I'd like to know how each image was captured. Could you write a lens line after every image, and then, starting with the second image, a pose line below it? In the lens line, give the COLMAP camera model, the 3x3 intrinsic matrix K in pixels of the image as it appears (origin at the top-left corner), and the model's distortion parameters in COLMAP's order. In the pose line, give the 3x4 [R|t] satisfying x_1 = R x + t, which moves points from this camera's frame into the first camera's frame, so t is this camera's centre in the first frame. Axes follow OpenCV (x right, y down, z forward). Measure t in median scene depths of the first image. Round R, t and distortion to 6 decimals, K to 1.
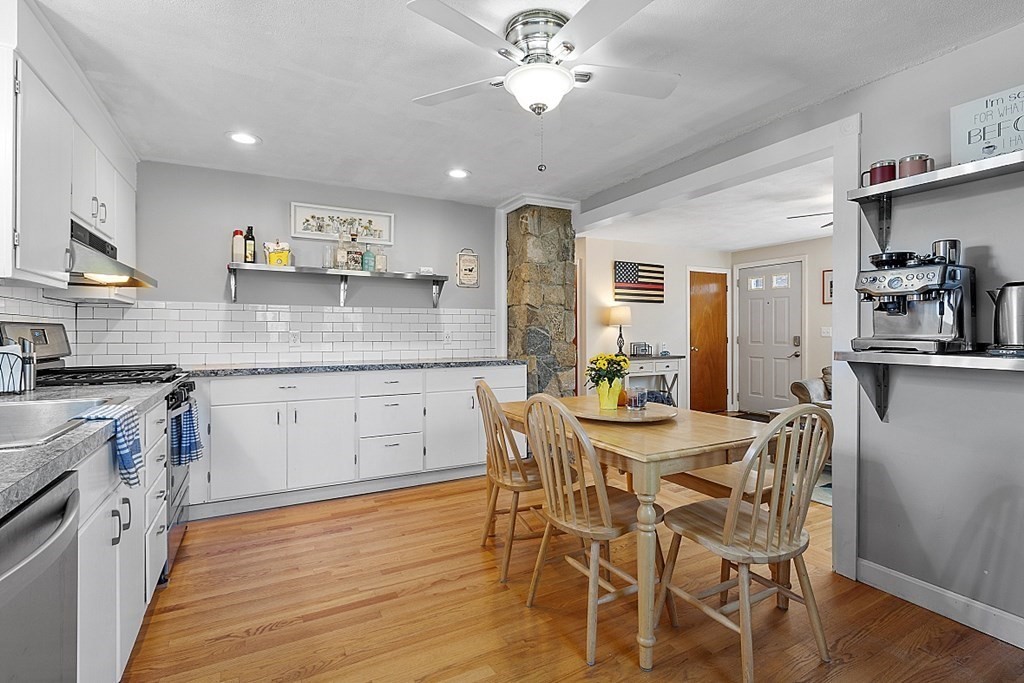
lens RADIAL K [[490.2, 0, 514.8], [0, 490.2, 332.4], [0, 0, 1]] dist [-0.000283, -0.000213]
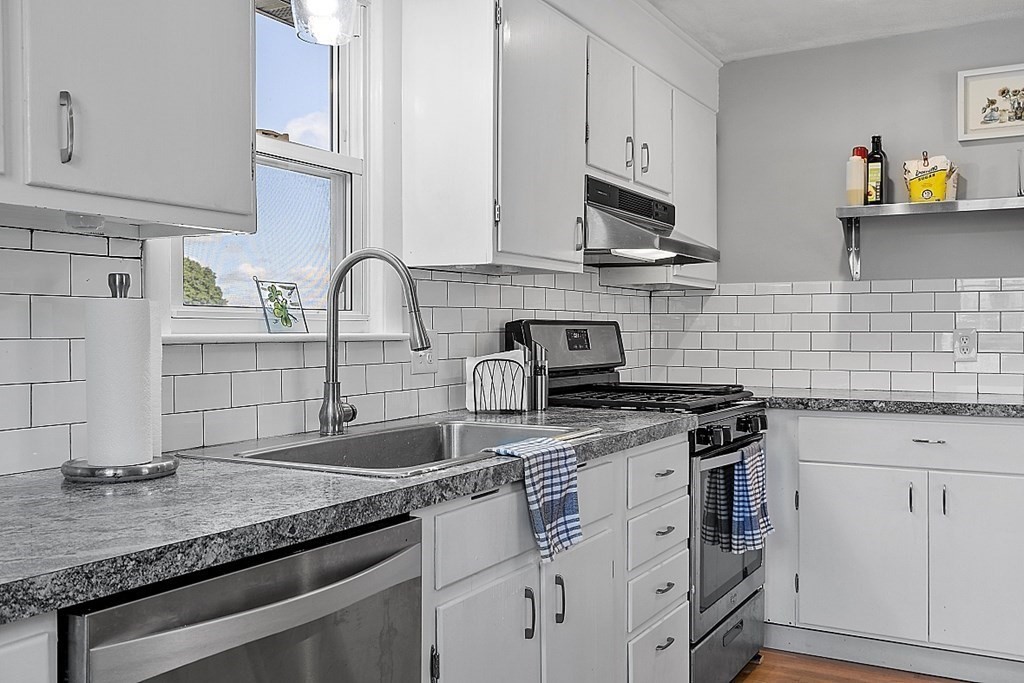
lens RADIAL K [[942.4, 0, 515.5], [0, 942.4, 336.6], [0, 0, 1]] dist [0.007234, -0.002268]
pose [[0.534091, 0.001792, -0.845425, 0.141787], [0.001794, 0.999993, 0.003253, -0.000230], [0.845425, -0.003254, 0.534084, 0.124553]]
